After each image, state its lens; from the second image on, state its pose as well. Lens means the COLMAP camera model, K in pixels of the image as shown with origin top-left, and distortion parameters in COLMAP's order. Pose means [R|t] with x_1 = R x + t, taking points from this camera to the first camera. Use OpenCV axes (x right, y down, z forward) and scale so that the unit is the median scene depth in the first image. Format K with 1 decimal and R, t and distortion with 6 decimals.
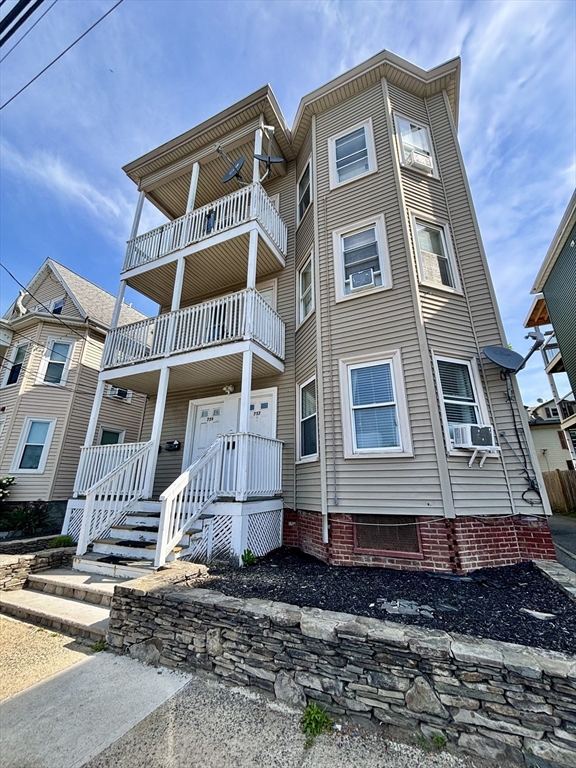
lens RADIAL K [[309.7, 0, 289.0], [0, 309.7, 382.6], [0, 0, 1]] dist [-0.003303, 0.000917]
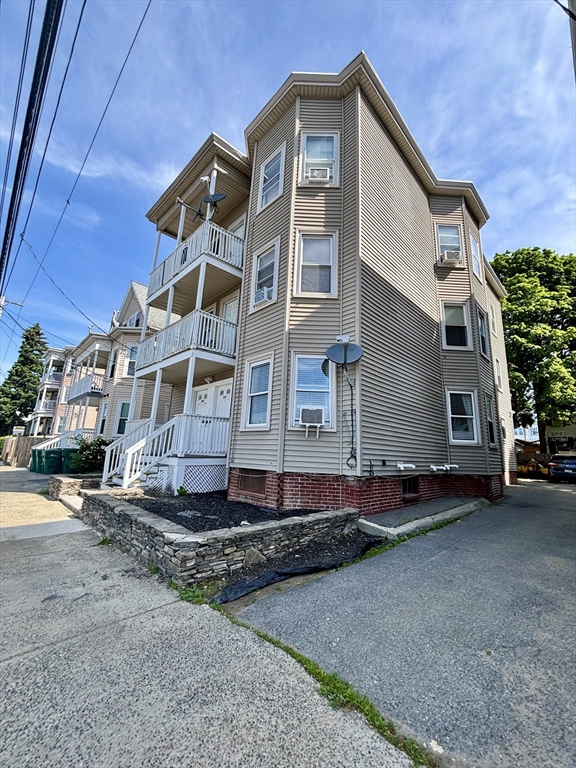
lens RADIAL K [[309.7, 0, 291.5], [0, 309.7, 383.0], [0, 0, 1]] dist [-0.003303, 0.000917]
pose [[0.941152, -0.039394, -0.335680, 0.884651], [0.073178, 0.993376, 0.088594, -0.084772], [0.329967, -0.107945, 0.937800, -0.238266]]
